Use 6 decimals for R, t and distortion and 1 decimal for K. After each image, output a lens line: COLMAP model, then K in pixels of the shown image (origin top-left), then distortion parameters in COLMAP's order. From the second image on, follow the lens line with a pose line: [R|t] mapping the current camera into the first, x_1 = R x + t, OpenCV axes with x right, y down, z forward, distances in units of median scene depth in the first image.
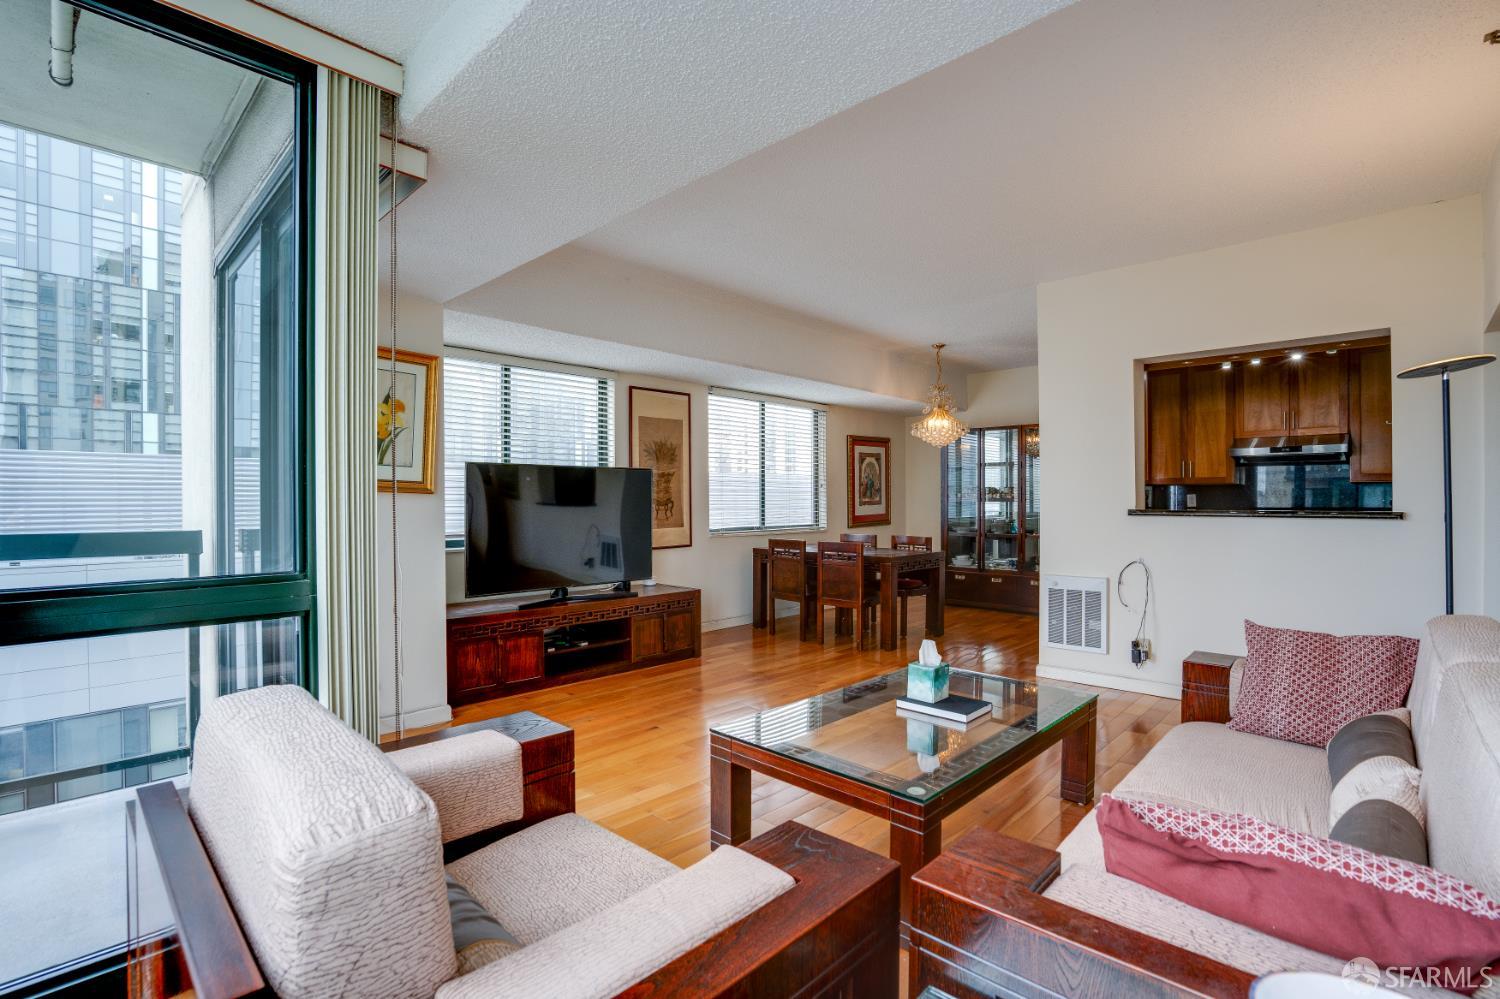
lens RADIAL K [[701.9, 0, 740.7], [0, 701.9, 503.1], [0, 0, 1]] dist [-0.040152, 0.019813]
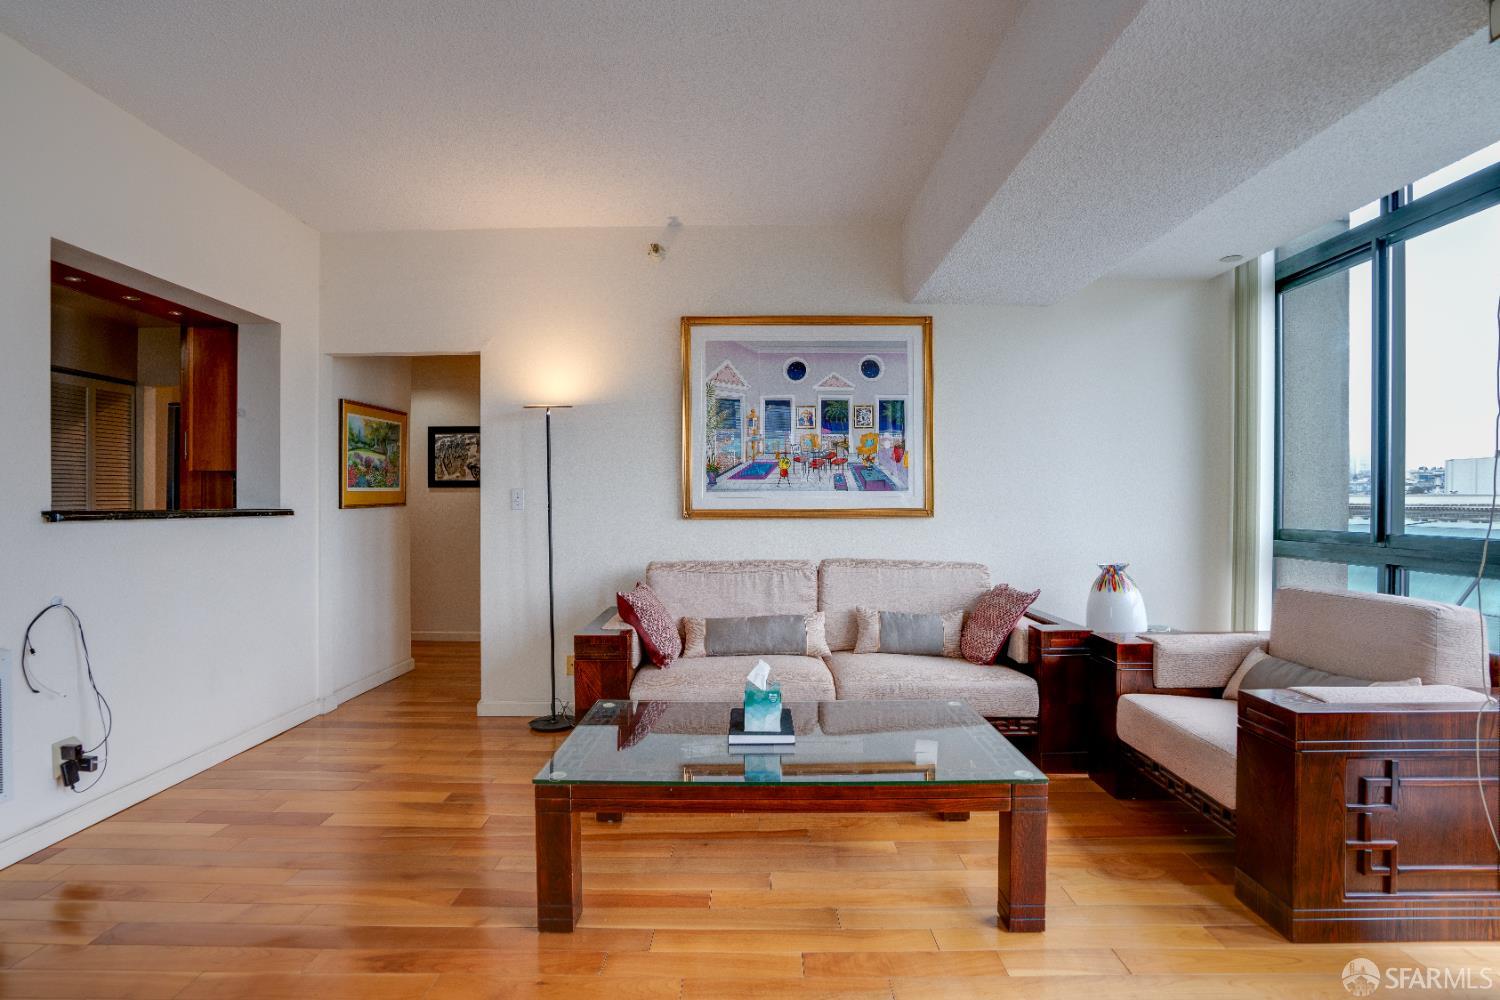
lens RADIAL K [[717.3, 0, 740.6], [0, 717.3, 504.5], [0, 0, 1]] dist [-0.040854, 0.013337]
pose [[-0.684789, 0.001108, 0.728740, -0.134321], [0.002622, 0.999996, 0.000943, 0.003810], [-0.728736, 0.002557, -0.684789, 0.642483]]
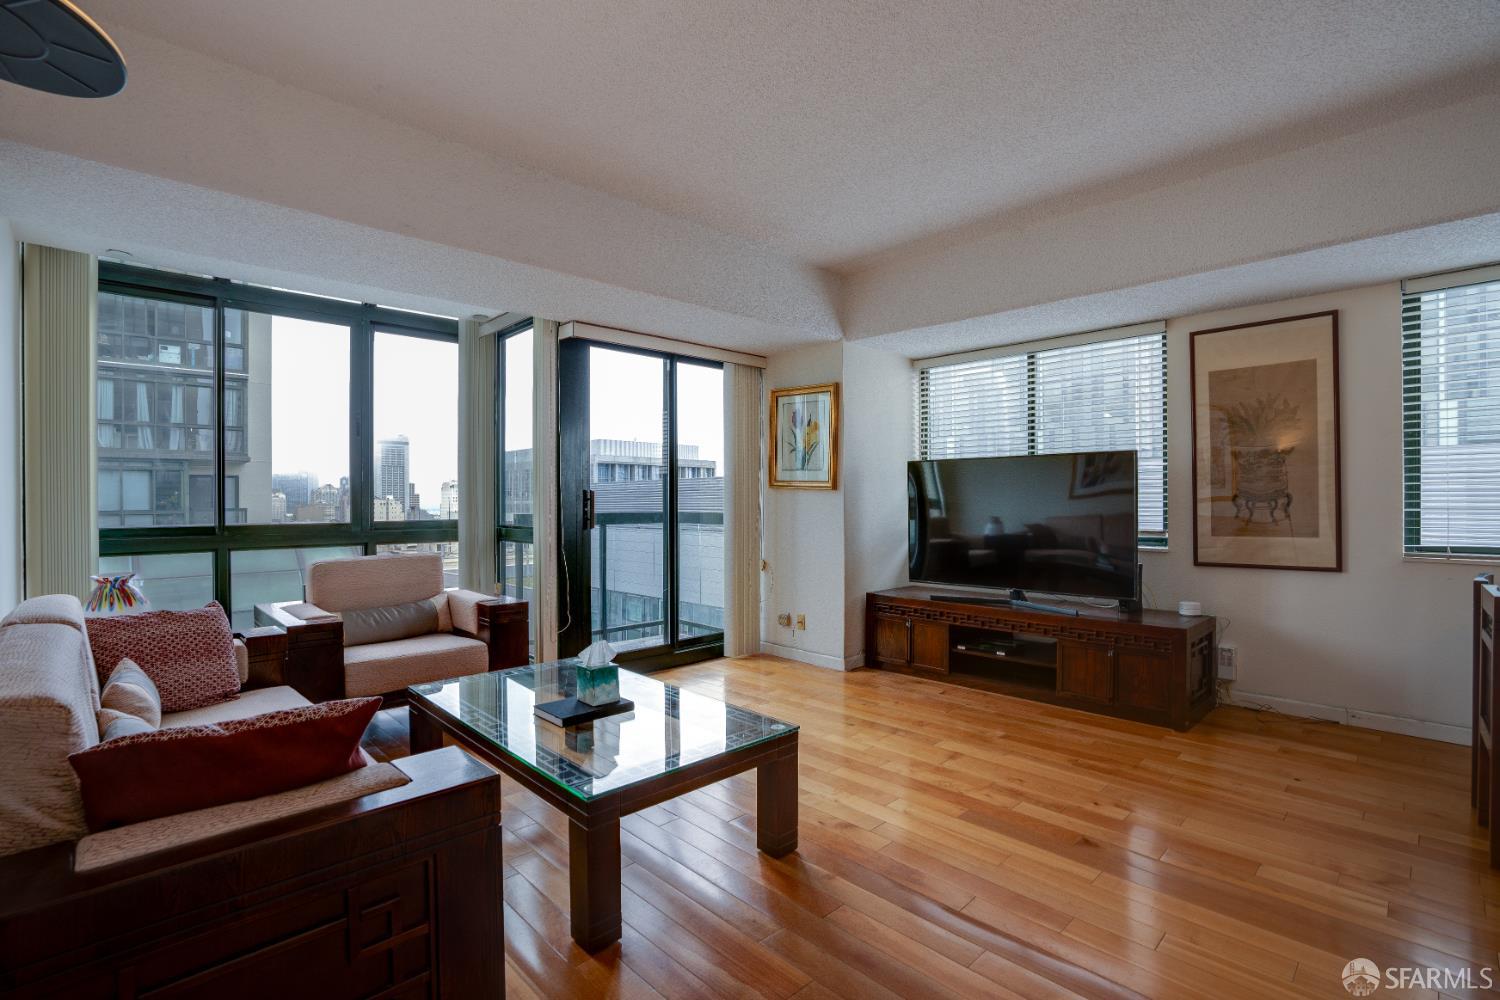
lens RADIAL K [[701.9, 0, 756.7], [0, 701.9, 507.7], [0, 0, 1]] dist [-0.040152, 0.019813]
pose [[-0.022046, 0.012957, -0.999673, 0.479643], [-0.000104, 0.999916, 0.012962, 0.001012], [0.999757, 0.000389, -0.022042, 0.494762]]
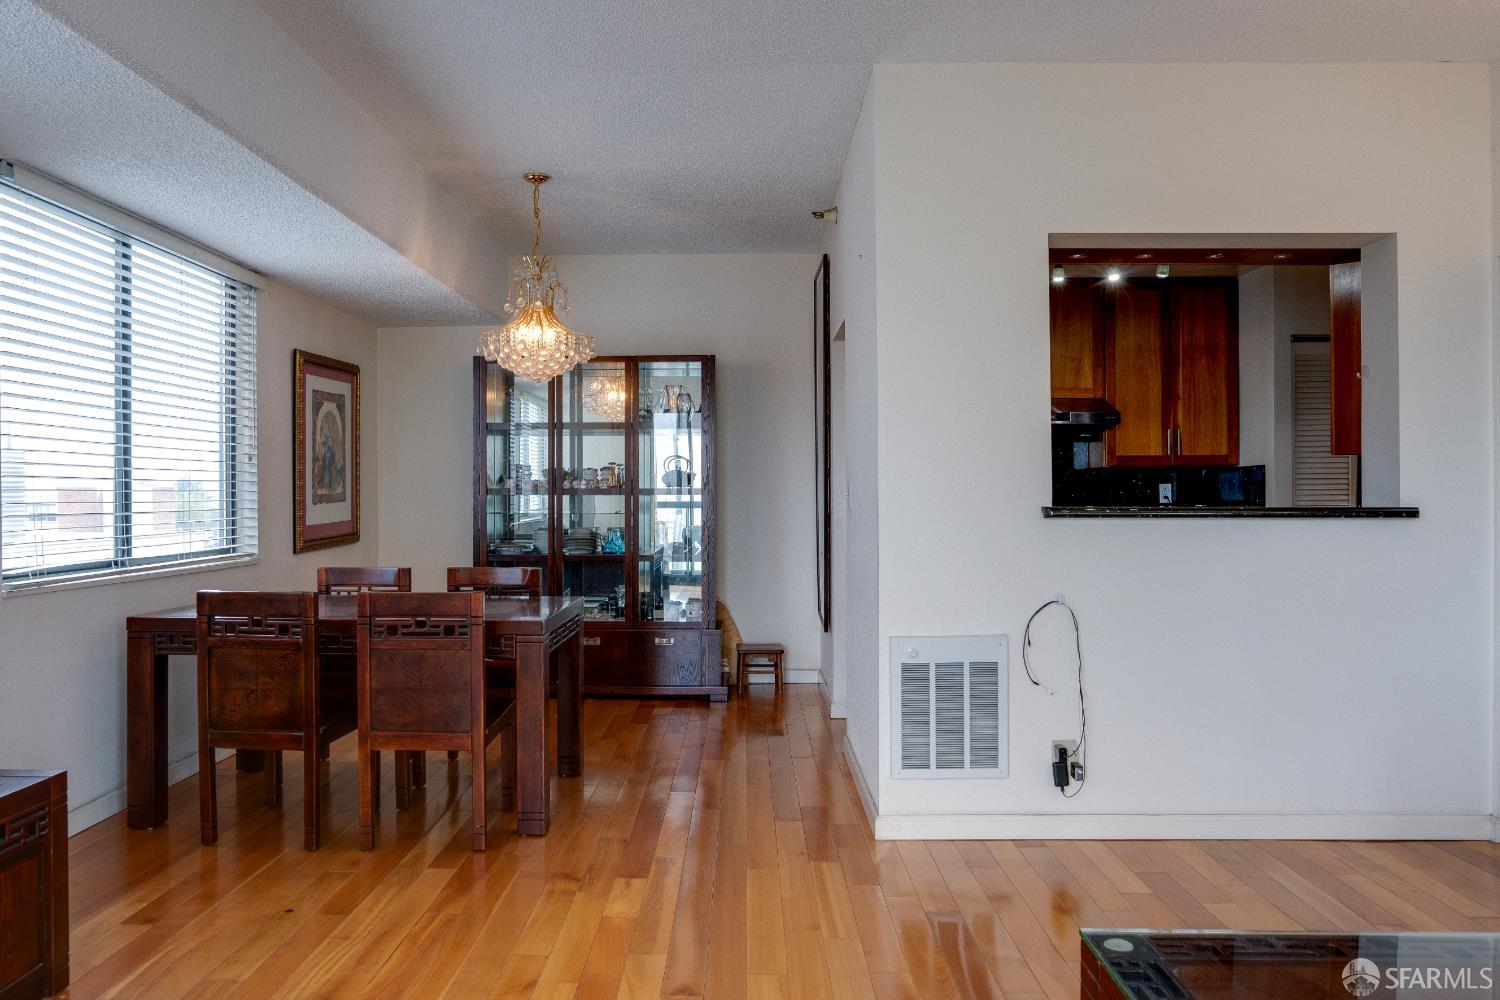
lens RADIAL K [[1079.7, 0, 713.1], [0, 1079.7, 497.0], [0, 0, 1]] dist [-0.033741, 0.001671]
pose [[0.743687, -0.001030, 0.668527, -0.130868], [0.003295, 0.999992, -0.002125, 0.001506], [-0.668520, 0.003783, 0.743685, 0.360169]]
